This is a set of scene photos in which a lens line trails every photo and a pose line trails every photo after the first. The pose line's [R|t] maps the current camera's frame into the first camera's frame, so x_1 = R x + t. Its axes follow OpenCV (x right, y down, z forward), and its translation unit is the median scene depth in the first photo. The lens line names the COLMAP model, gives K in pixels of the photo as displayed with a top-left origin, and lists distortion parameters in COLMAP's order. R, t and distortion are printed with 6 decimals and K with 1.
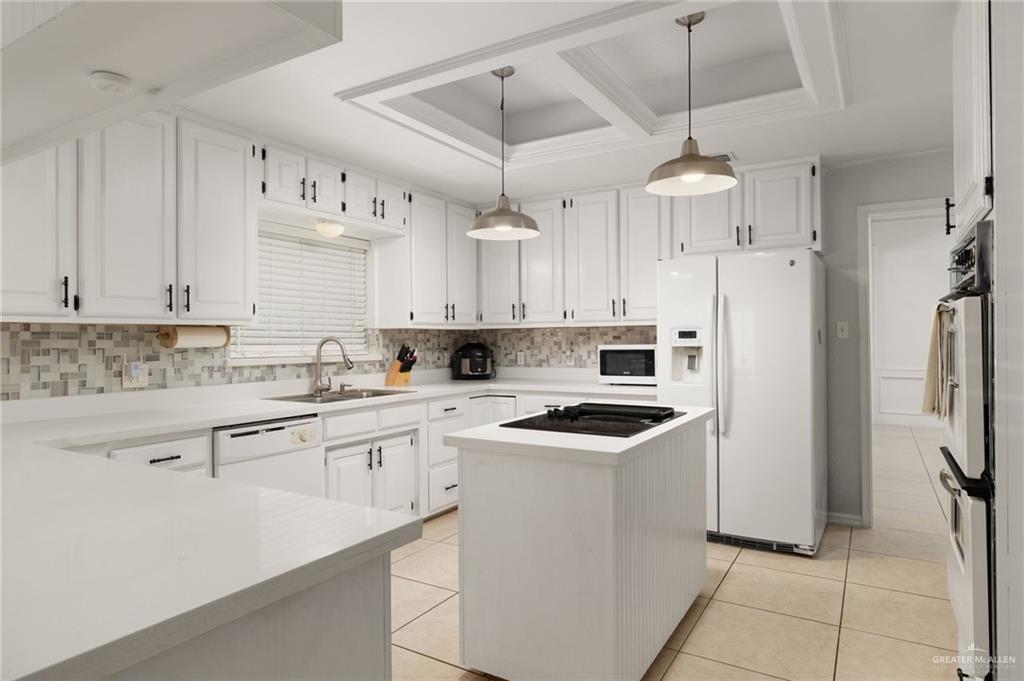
lens RADIAL K [[602.2, 0, 512.1], [0, 602.2, 340.5], [0, 0, 1]] dist [-0.000976, 0.000215]
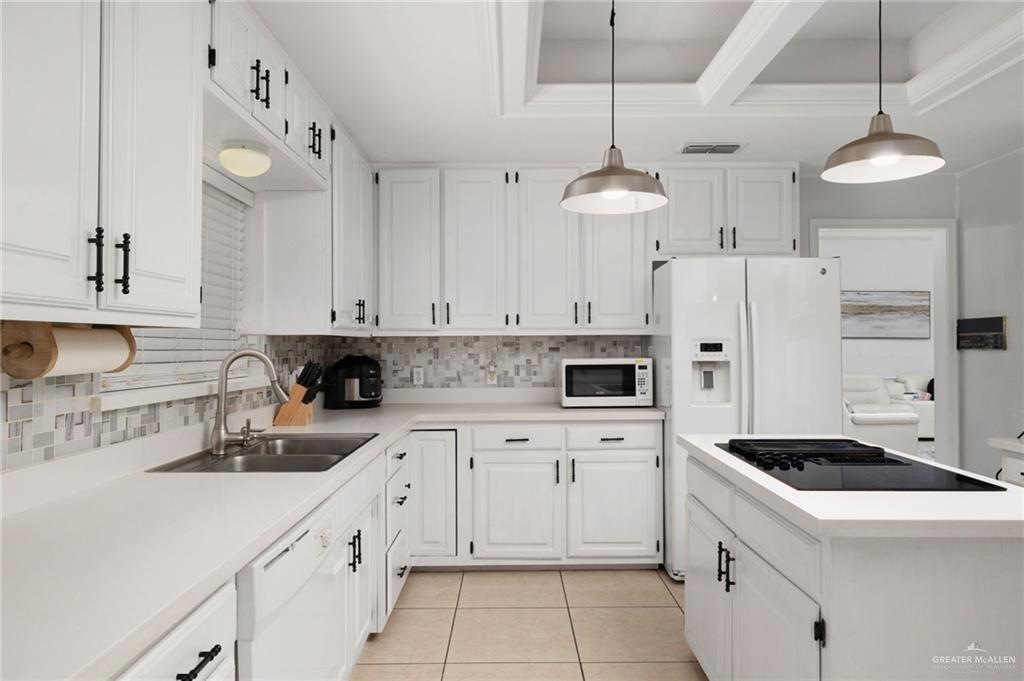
lens RADIAL K [[645.6, 0, 512.0], [0, 645.6, 336.0], [0, 0, 1]] dist [0.003915, -0.003707]
pose [[0.856233, 0.012293, 0.516443, -0.357655], [-0.002843, 0.999814, -0.019086, -0.006371], [-0.516581, 0.014874, 0.856109, 0.304515]]
